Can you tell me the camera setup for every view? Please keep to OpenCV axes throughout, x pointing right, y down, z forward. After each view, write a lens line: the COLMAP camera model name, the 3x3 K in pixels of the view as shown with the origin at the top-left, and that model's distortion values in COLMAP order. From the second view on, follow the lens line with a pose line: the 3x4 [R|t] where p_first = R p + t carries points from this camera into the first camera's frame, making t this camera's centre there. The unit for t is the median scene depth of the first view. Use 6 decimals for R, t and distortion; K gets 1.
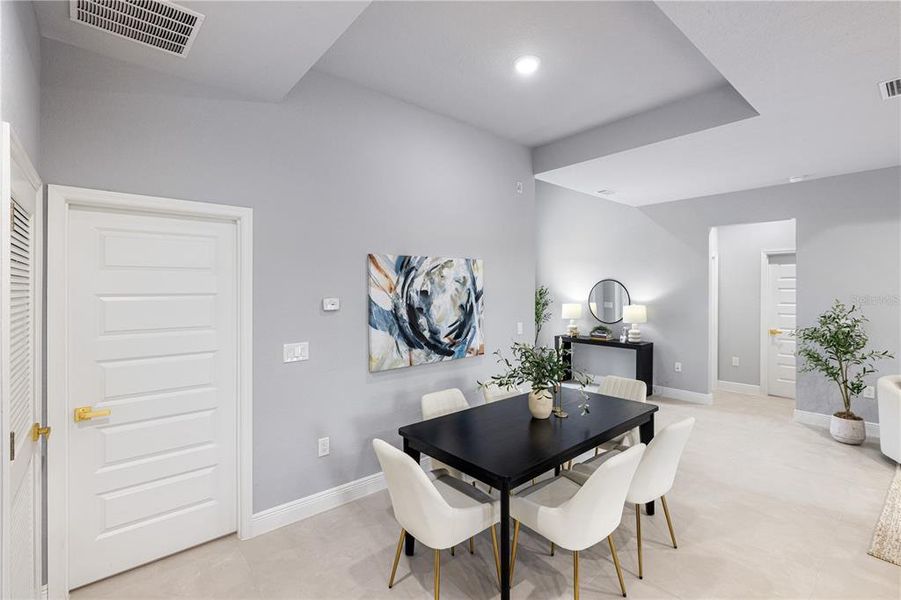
lens RADIAL K [[486.4, 0, 448.1], [0, 486.4, 297.5], [0, 0, 1]] dist [0.002181, -0.000892]
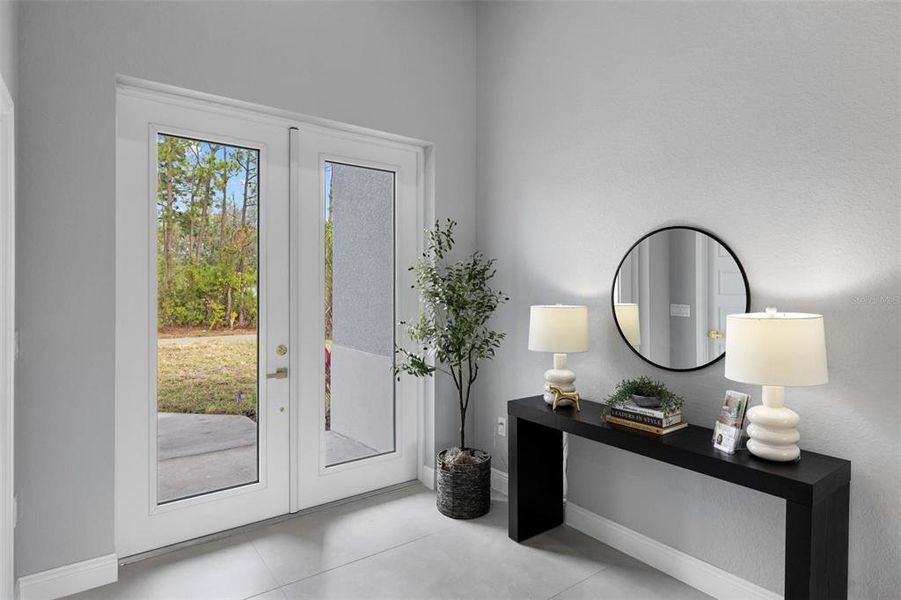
lens RADIAL K [[486.4, 0, 454.6], [0, 486.4, 291.1], [0, 0, 1]] dist [0.002181, -0.000892]
pose [[0.983350, 0.003265, -0.181690, 0.264650], [-0.006643, 0.999816, -0.017986, 0.010480], [0.181598, 0.018894, 0.983191, 0.716315]]
